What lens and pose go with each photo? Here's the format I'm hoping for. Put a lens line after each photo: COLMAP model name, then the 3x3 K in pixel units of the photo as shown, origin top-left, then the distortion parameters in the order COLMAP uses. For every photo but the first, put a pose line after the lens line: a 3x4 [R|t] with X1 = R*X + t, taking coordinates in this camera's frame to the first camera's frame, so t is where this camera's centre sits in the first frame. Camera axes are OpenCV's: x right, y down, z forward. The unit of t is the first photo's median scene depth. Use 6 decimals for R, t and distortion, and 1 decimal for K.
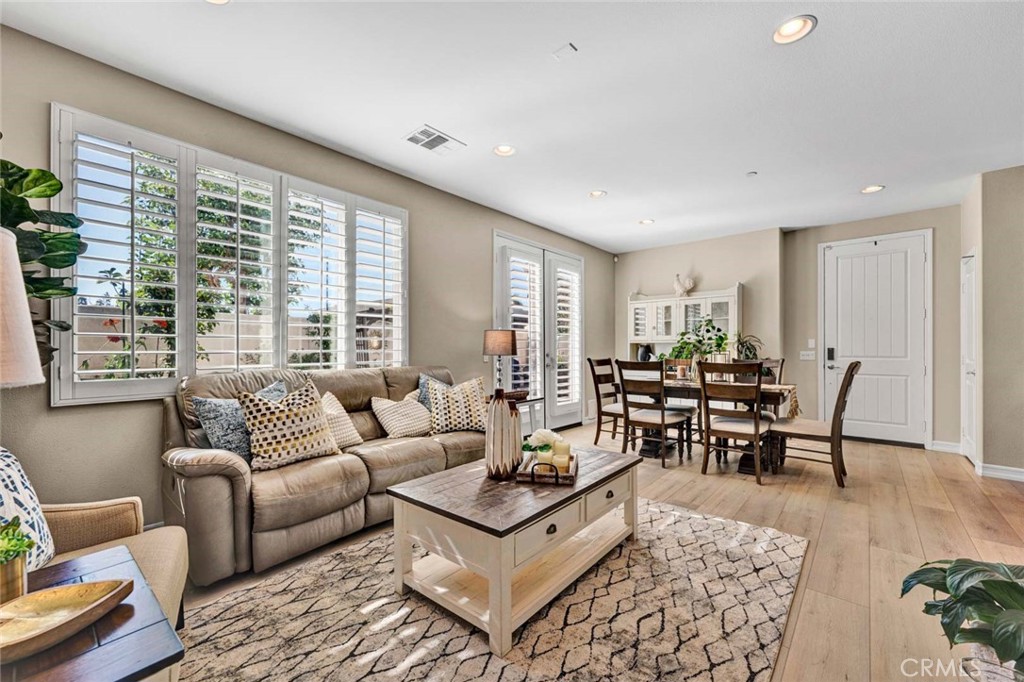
lens RADIAL K [[396.5, 0, 521.9], [0, 396.5, 346.5], [0, 0, 1]] dist [0.001032, 0.000095]
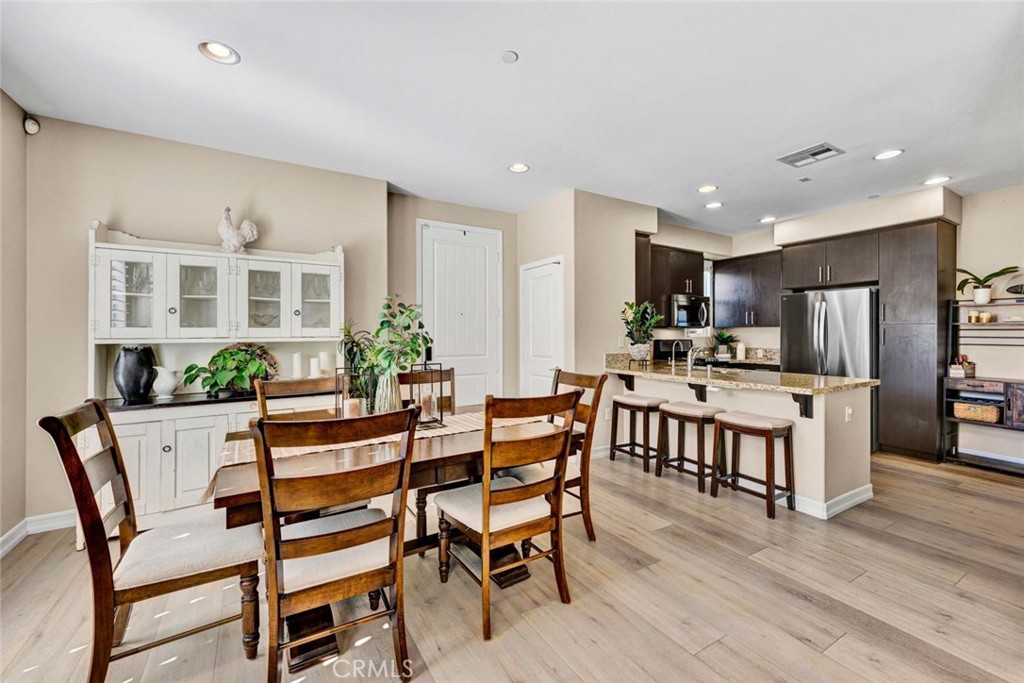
lens RADIAL K [[417.6, 0, 512.0], [0, 417.6, 331.0], [0, 0, 1]] dist [-0.000859, -0.000291]
pose [[0.299287, 0.006899, 0.954138, -0.003934], [-0.001726, 0.999976, -0.006689, -0.023726], [-0.954161, 0.000355, 0.299292, 0.573243]]
